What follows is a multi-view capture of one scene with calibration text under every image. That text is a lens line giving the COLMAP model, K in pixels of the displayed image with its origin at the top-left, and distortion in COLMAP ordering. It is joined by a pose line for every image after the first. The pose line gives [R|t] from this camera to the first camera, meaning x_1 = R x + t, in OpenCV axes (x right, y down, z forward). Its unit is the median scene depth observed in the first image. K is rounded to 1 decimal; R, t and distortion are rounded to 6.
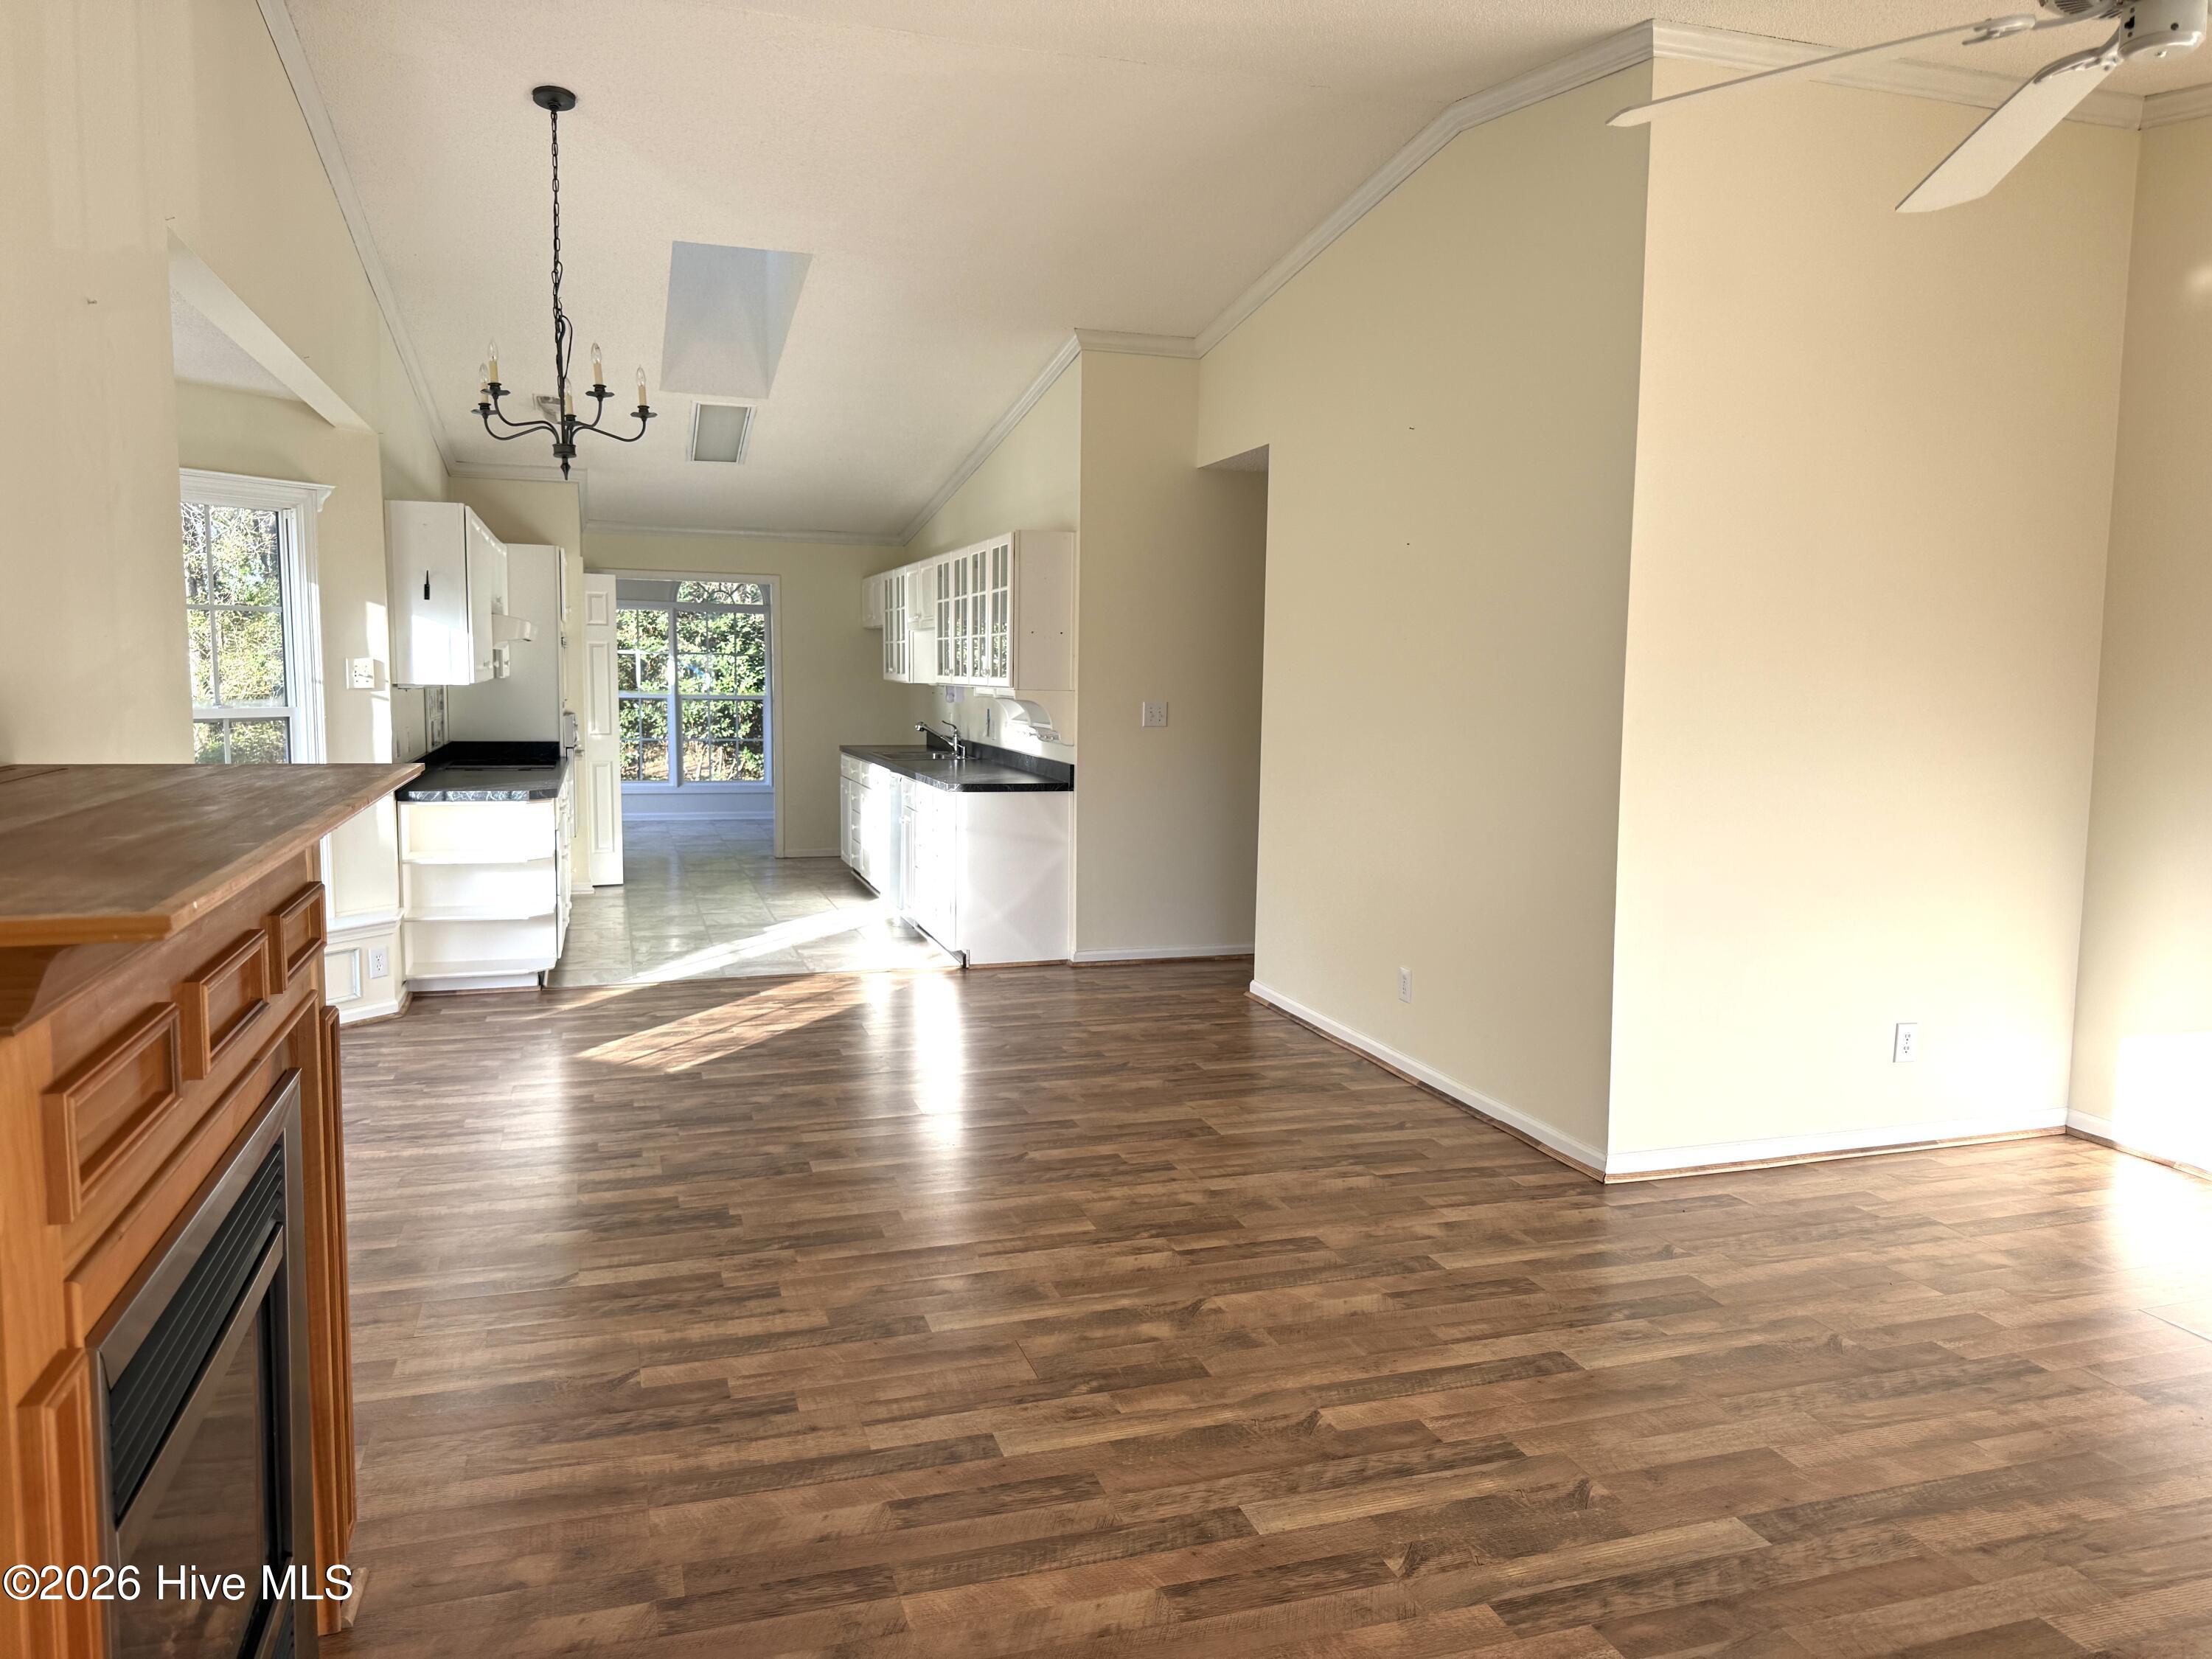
lens RADIAL K [[1560.9, 0, 1122.9], [0, 1560.9, 813.4], [0, 0, 1]] dist [0.058271, -0.072703]
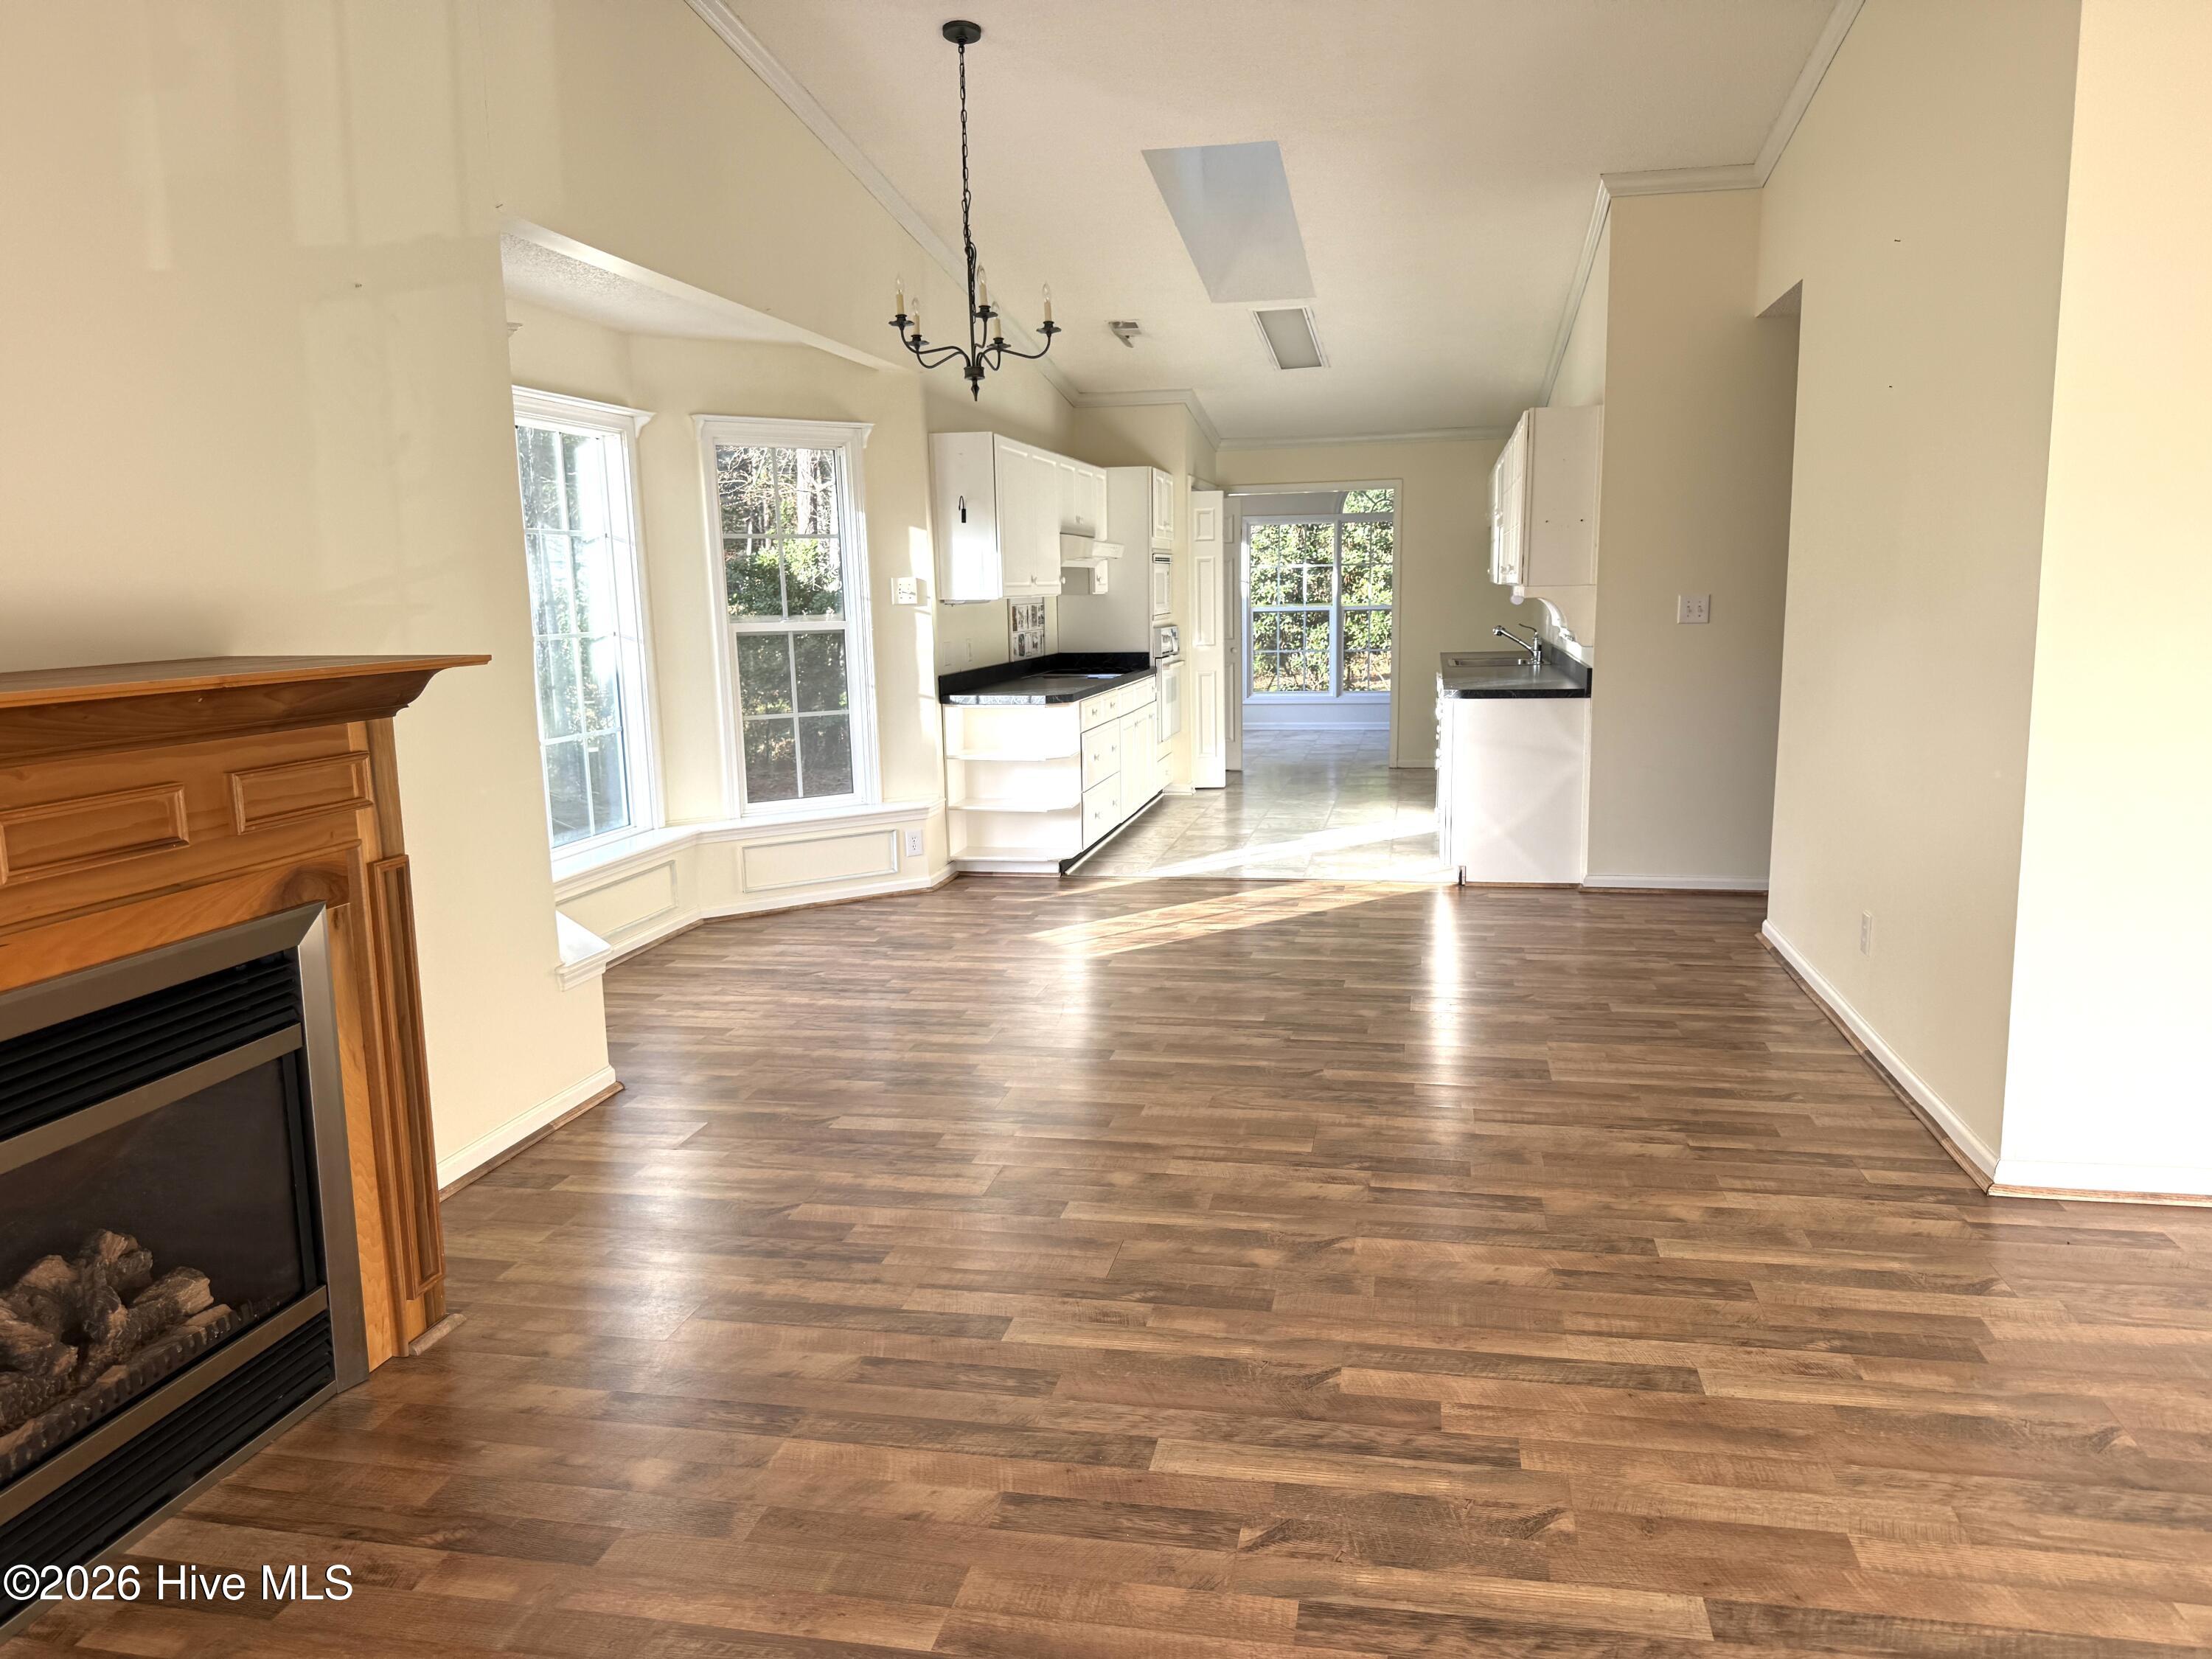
lens RADIAL K [[1560.9, 0, 1124.9], [0, 1560.9, 839.2], [0, 0, 1]] dist [0.058271, -0.072703]
pose [[0.872781, 0.049632, -0.485581, 0.347296], [-0.015892, 0.997179, 0.073359, 0.008383], [0.487852, -0.056309, 0.871108, 0.131232]]
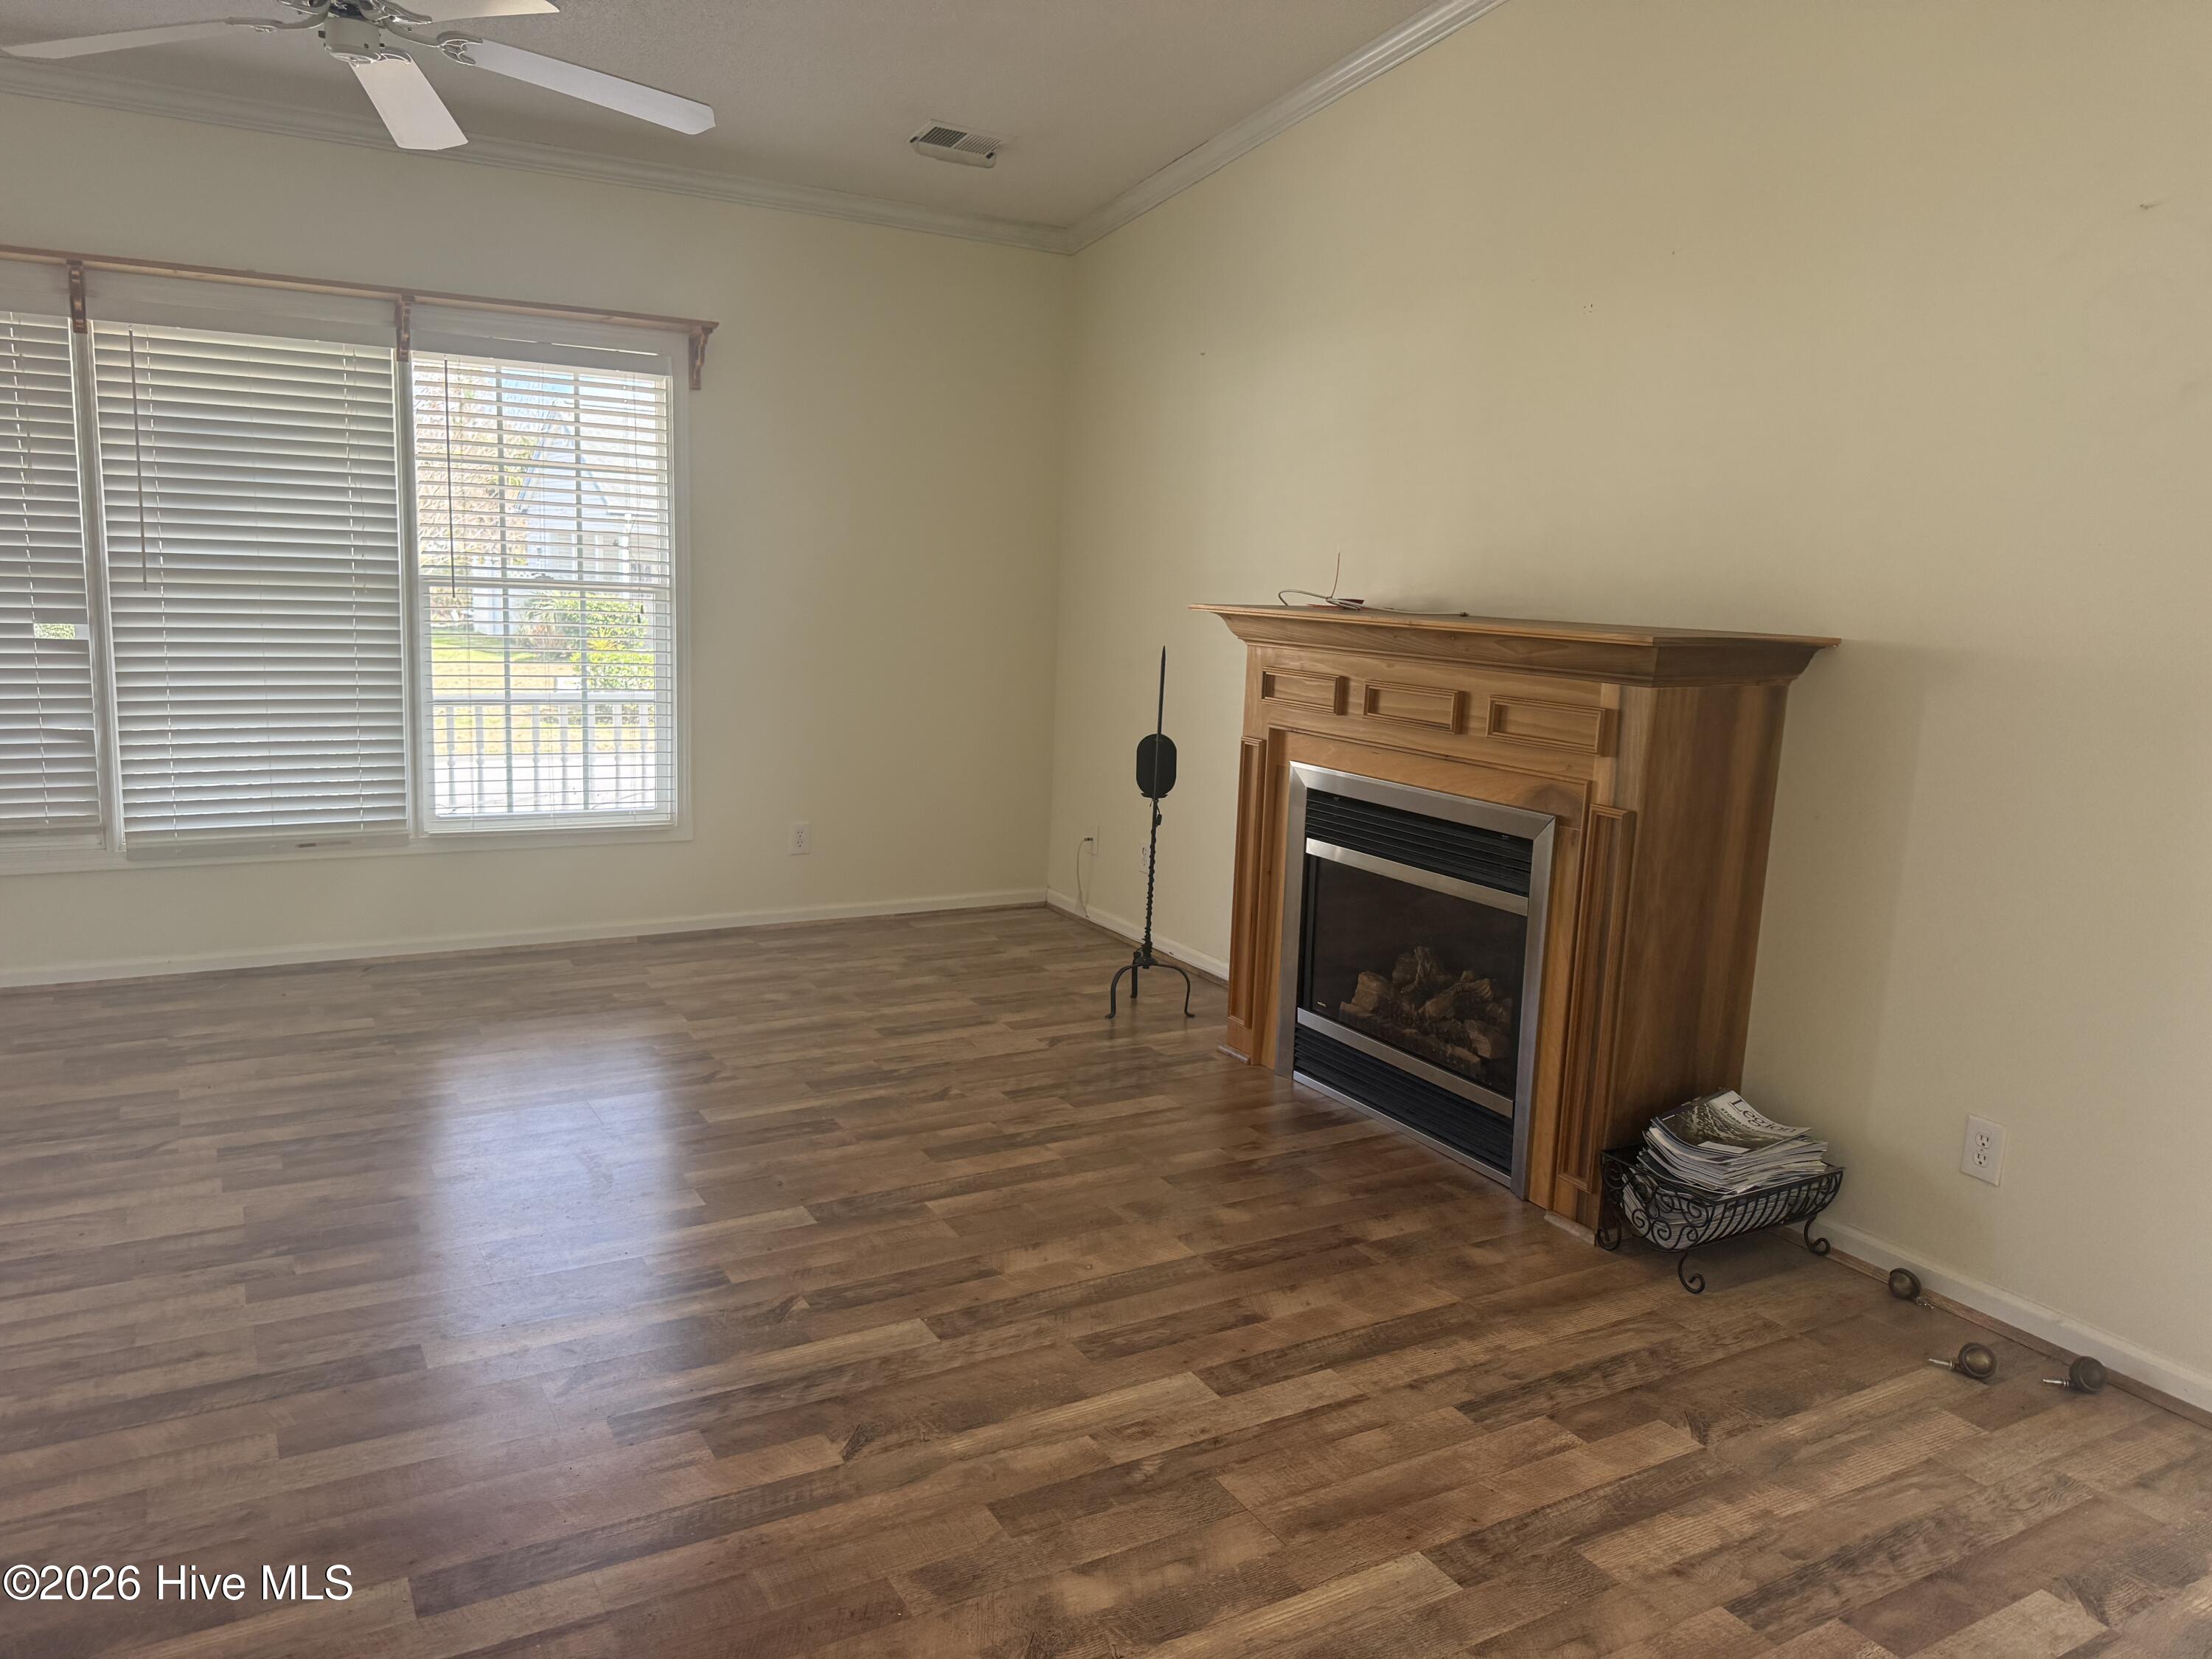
lens RADIAL K [[1560.9, 0, 1121.1], [0, 1560.9, 827.3], [0, 0, 1]] dist [0.058271, -0.072703]
pose [[-0.976739, -0.016576, -0.213788, 0.127831], [-0.071920, 0.964581, 0.253794, -0.105671], [0.202009, 0.263267, -0.943336, 1.329479]]
